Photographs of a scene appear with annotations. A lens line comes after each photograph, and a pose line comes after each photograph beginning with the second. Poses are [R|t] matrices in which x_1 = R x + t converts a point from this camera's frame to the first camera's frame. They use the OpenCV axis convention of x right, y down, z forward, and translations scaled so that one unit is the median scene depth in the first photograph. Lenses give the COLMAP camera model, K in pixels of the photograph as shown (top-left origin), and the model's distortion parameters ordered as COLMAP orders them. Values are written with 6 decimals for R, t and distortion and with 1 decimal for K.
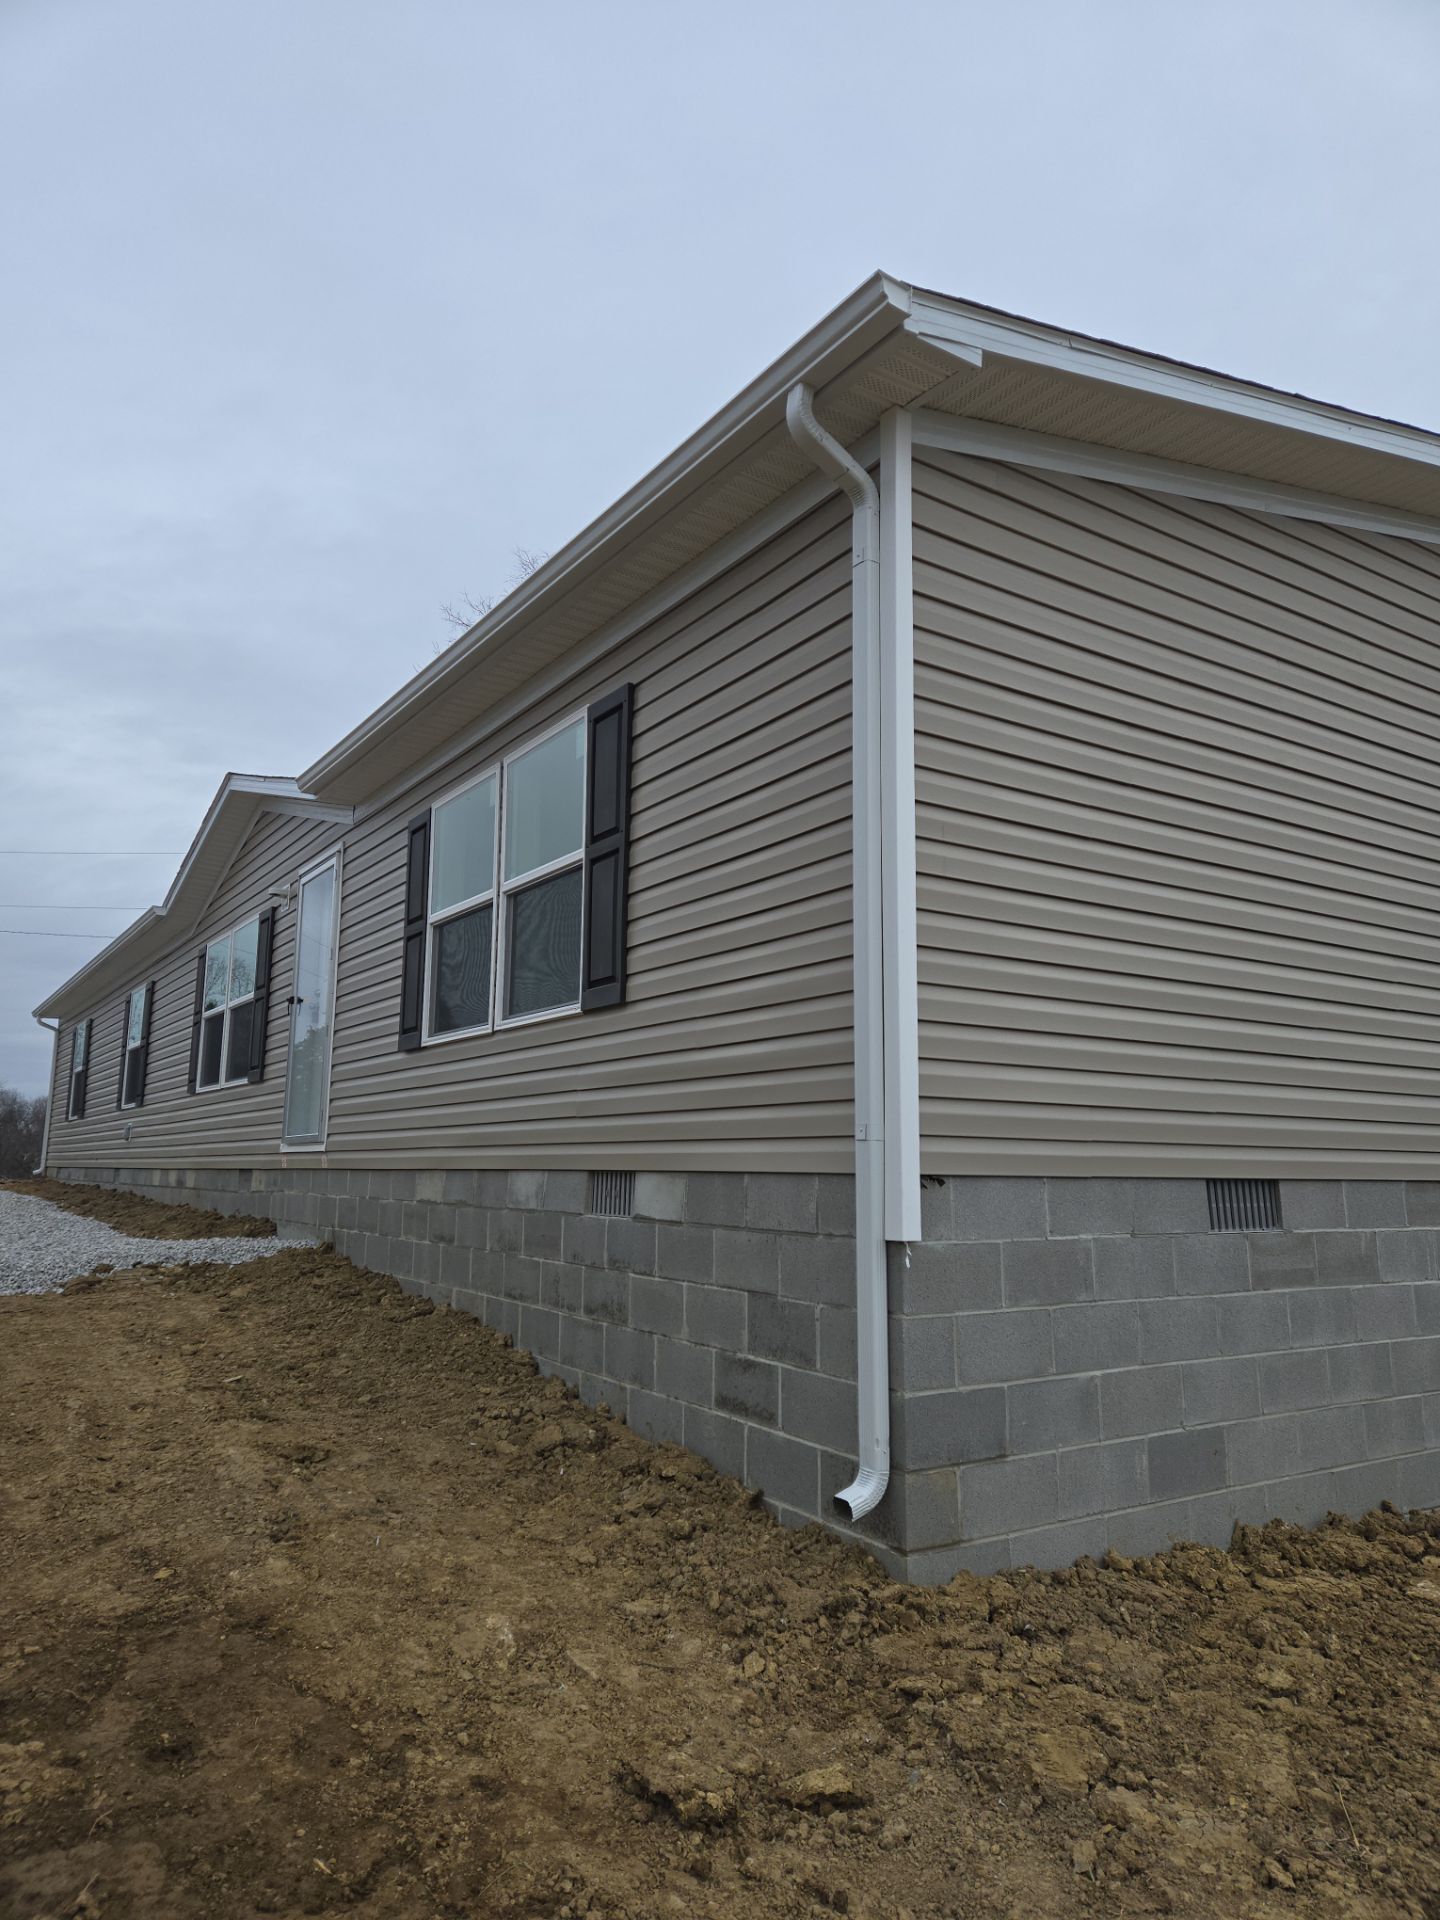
lens RADIAL K [[1291.8, 0, 720.0], [0, 1291.8, 960.0], [0, 0, 1]] dist [-0.000187, -0.000456]
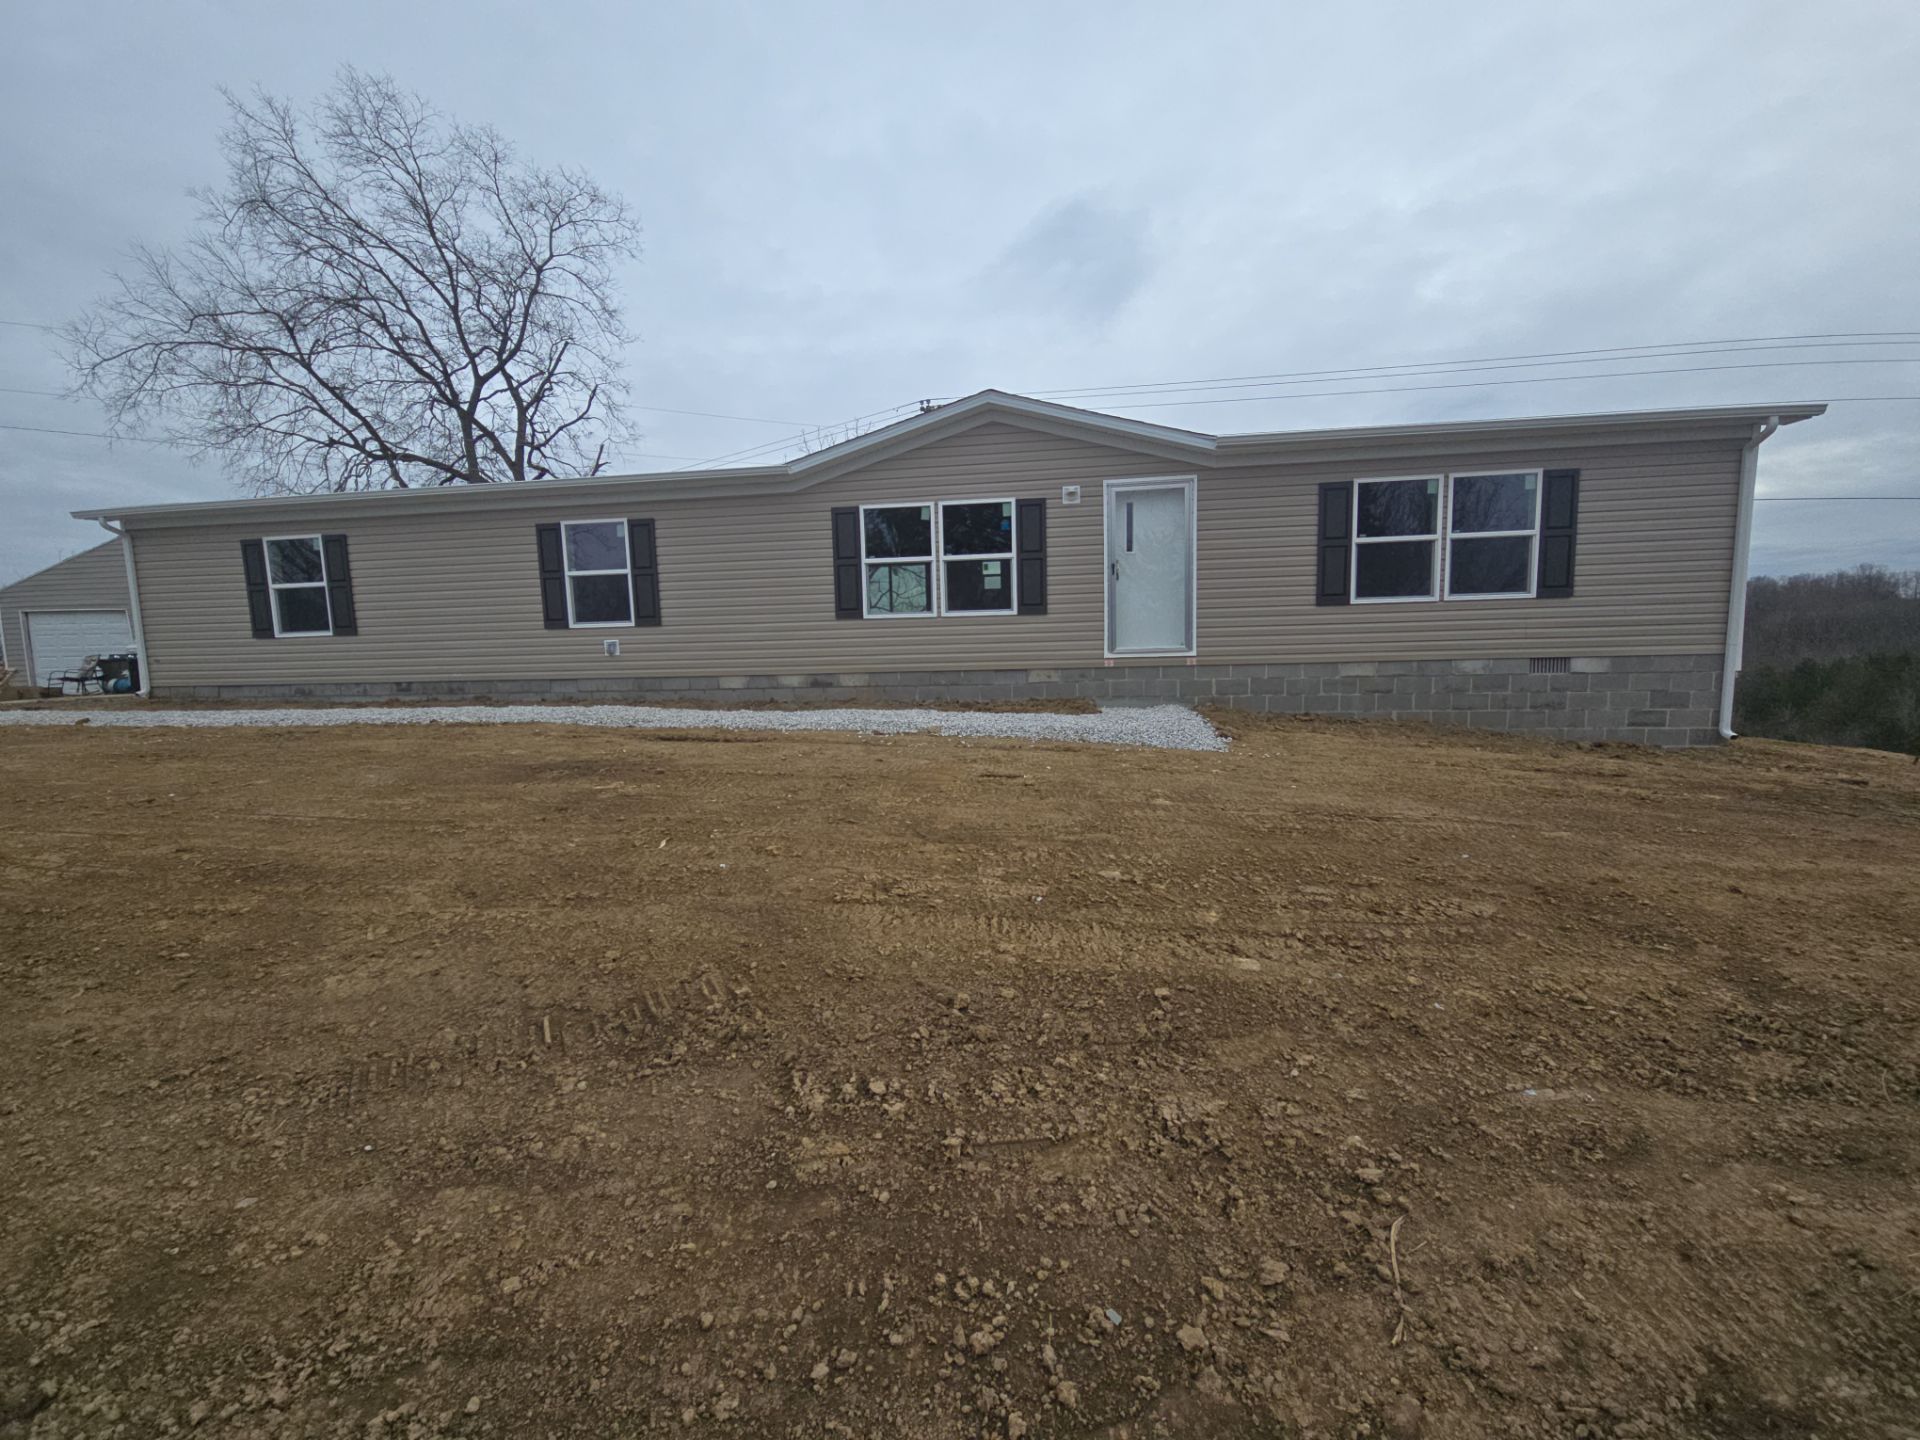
lens RADIAL K [[768.4, 0, 960.3], [0, 768.4, 752.7], [0, 0, 1]] dist [-0.001242, -0.000323]
pose [[0.662355, -0.112514, 0.740693, -2.144779], [-0.089757, 0.969620, 0.227553, 0.100320], [-0.743794, -0.217203, 0.632134, 0.848755]]
